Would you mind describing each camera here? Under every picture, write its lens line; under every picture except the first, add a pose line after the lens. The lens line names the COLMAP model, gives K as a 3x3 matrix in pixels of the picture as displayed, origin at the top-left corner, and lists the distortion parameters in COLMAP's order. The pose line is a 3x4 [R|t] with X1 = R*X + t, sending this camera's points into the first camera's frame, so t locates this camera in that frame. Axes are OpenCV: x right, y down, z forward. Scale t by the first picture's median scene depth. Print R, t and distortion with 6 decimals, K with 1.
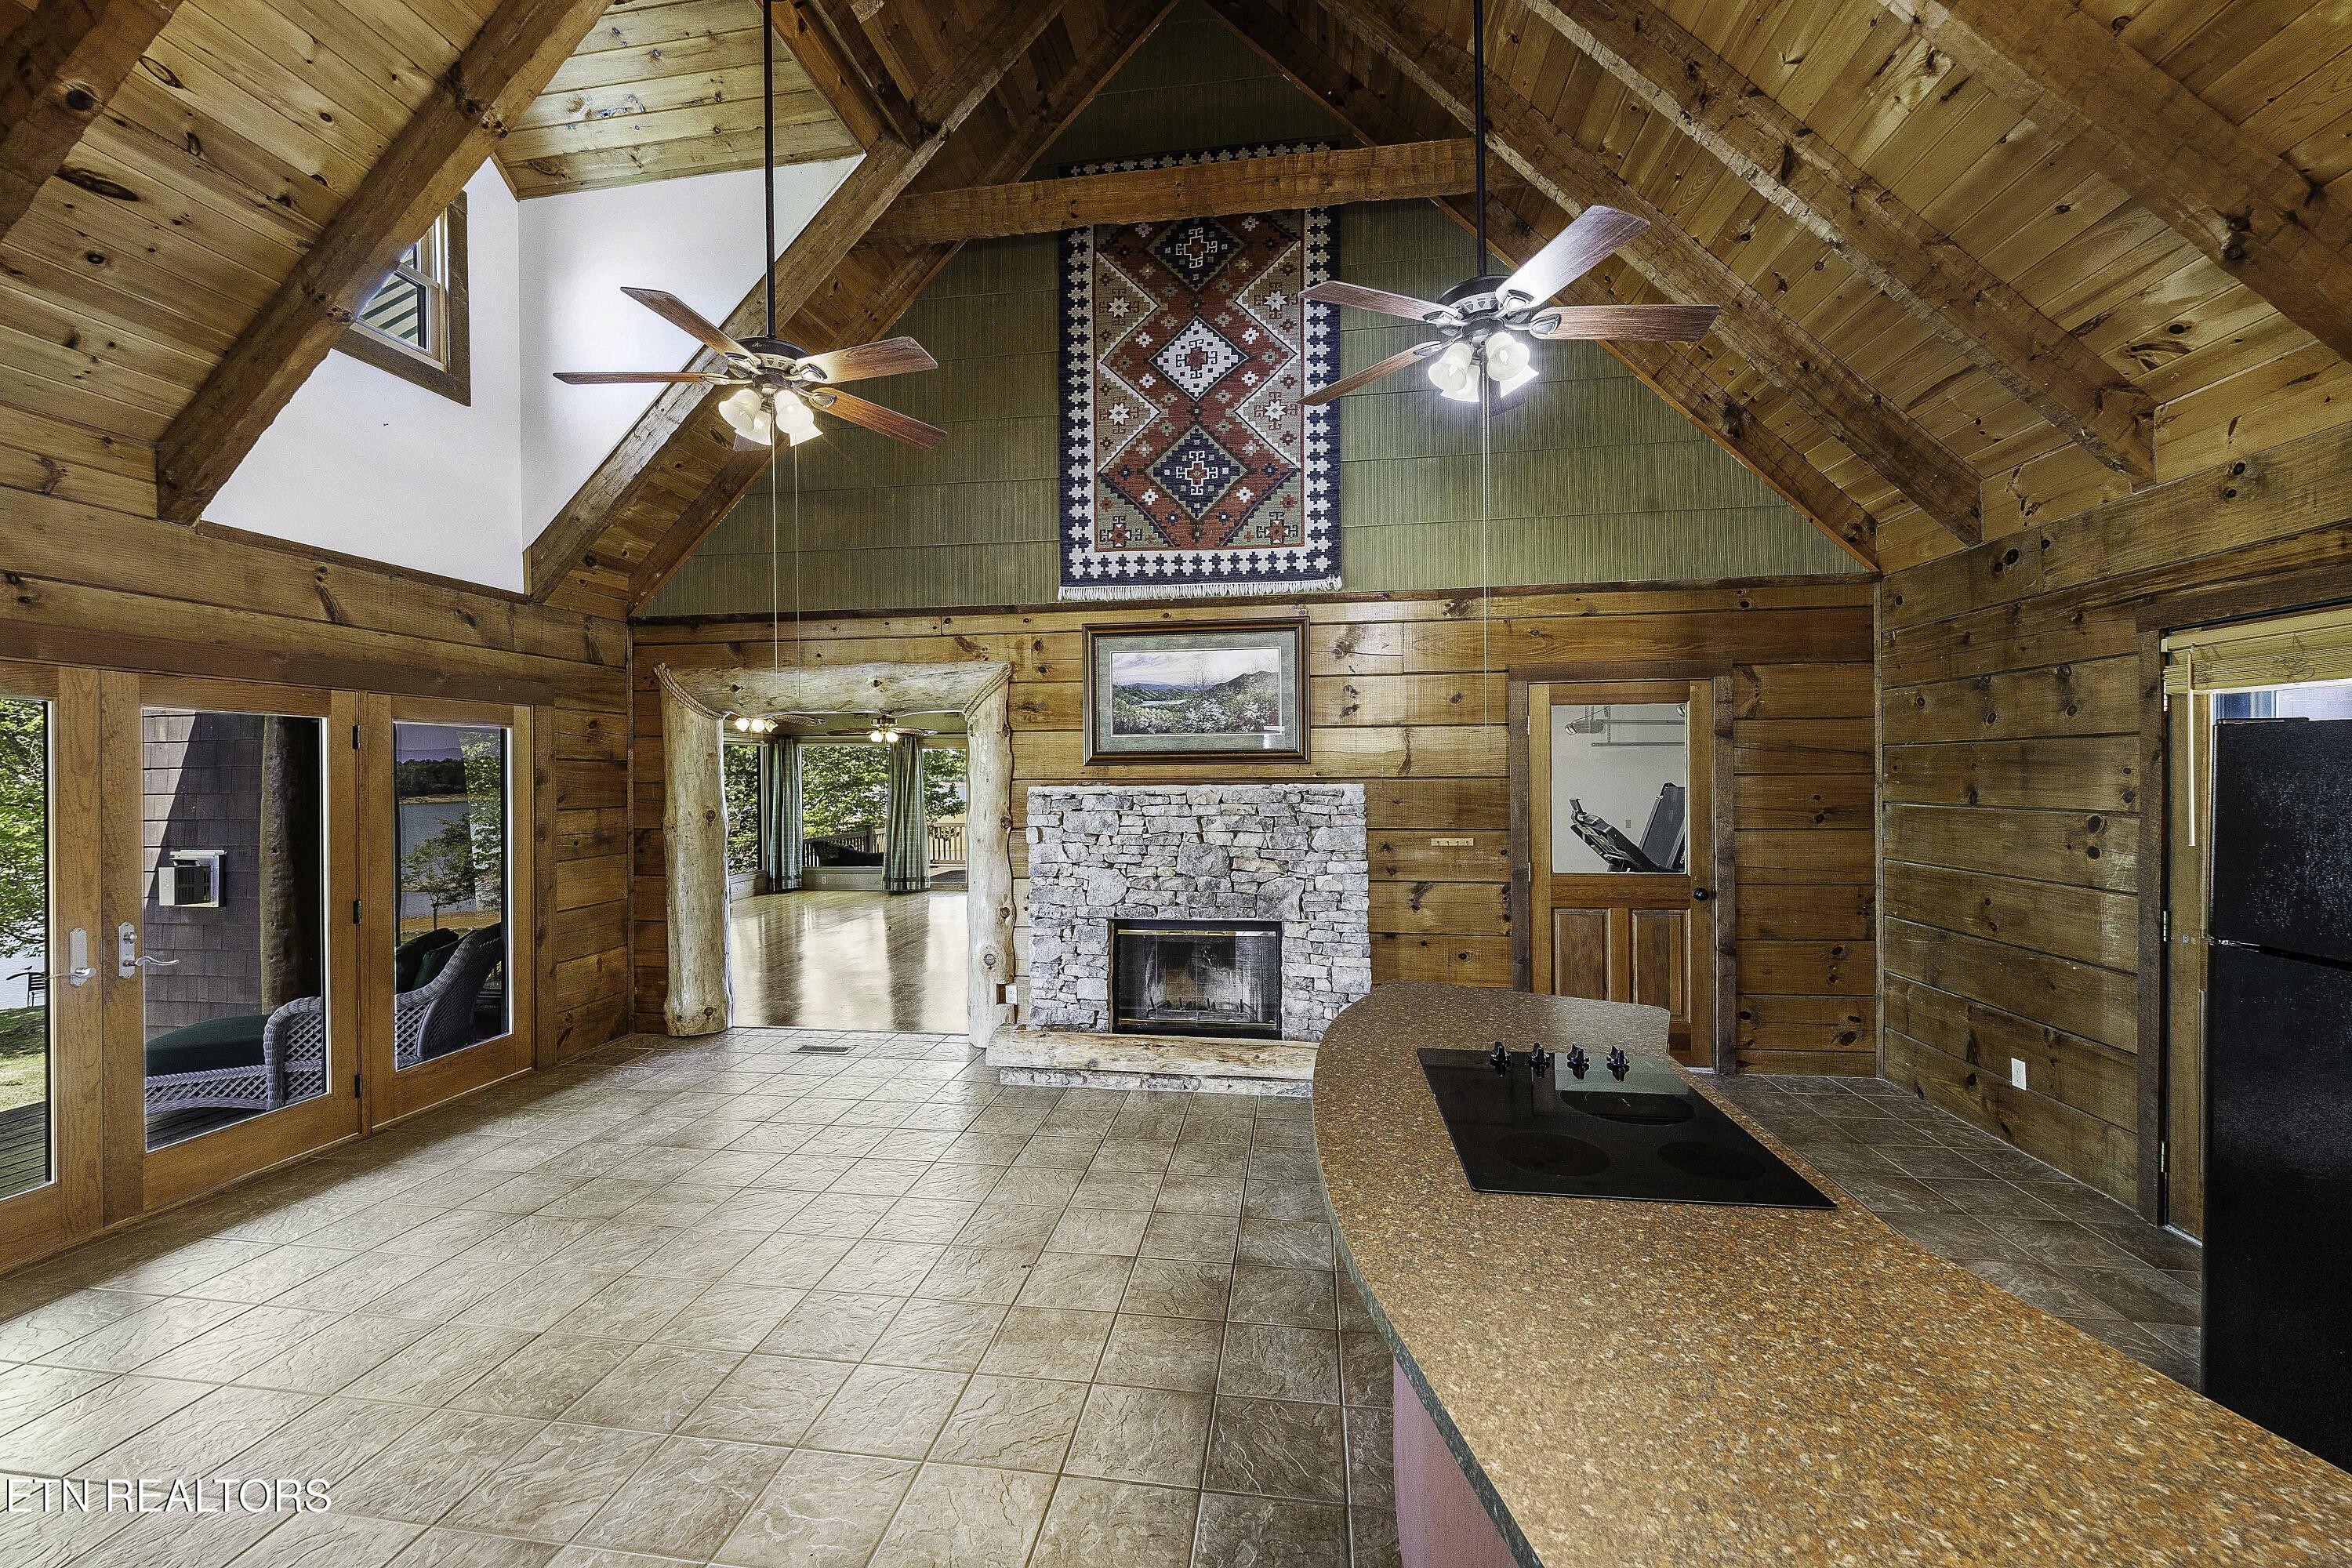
lens RADIAL K [[919.2, 0, 1161.4], [0, 919.2, 787.1], [0, 0, 1]] dist [-0.015428, 0.000516]
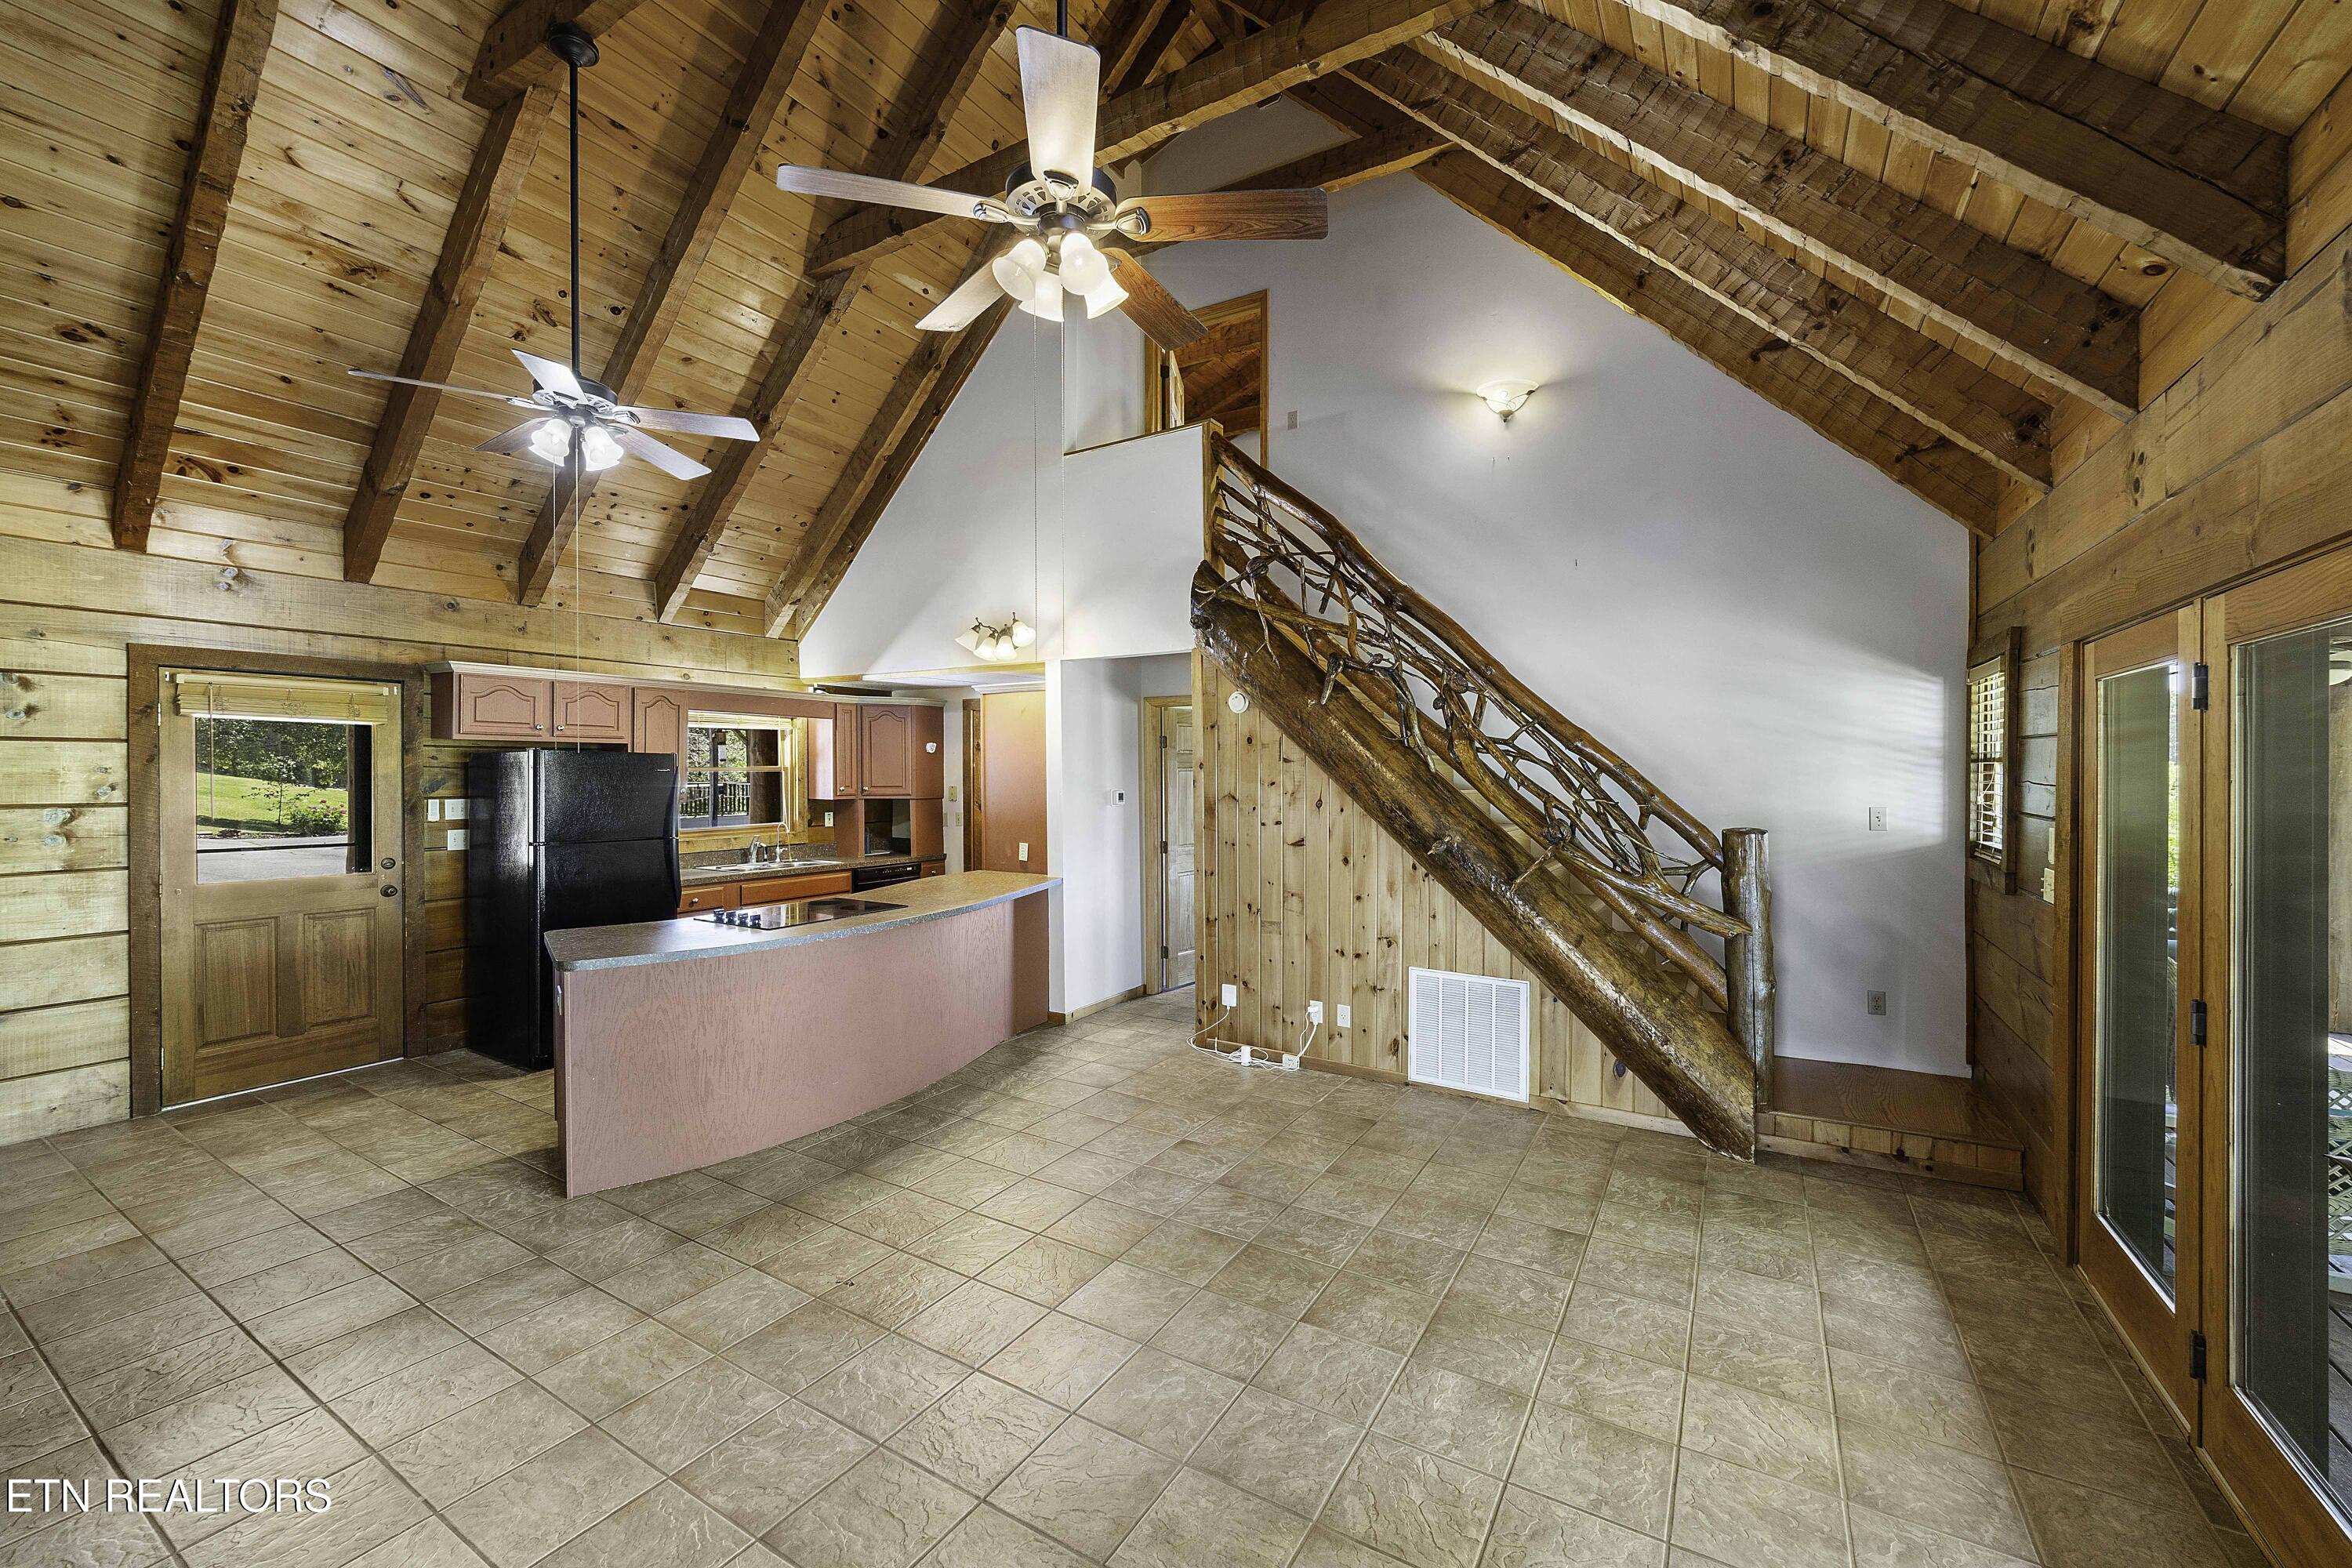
lens RADIAL K [[919.2, 0, 1171.2], [0, 919.2, 773.7], [0, 0, 1]] dist [-0.015428, 0.000516]
pose [[-0.921322, -0.000711, 0.388800, -0.234542], [0.005883, 0.999858, 0.015769, -0.006504], [-0.388756, 0.016816, -0.921187, 0.492585]]
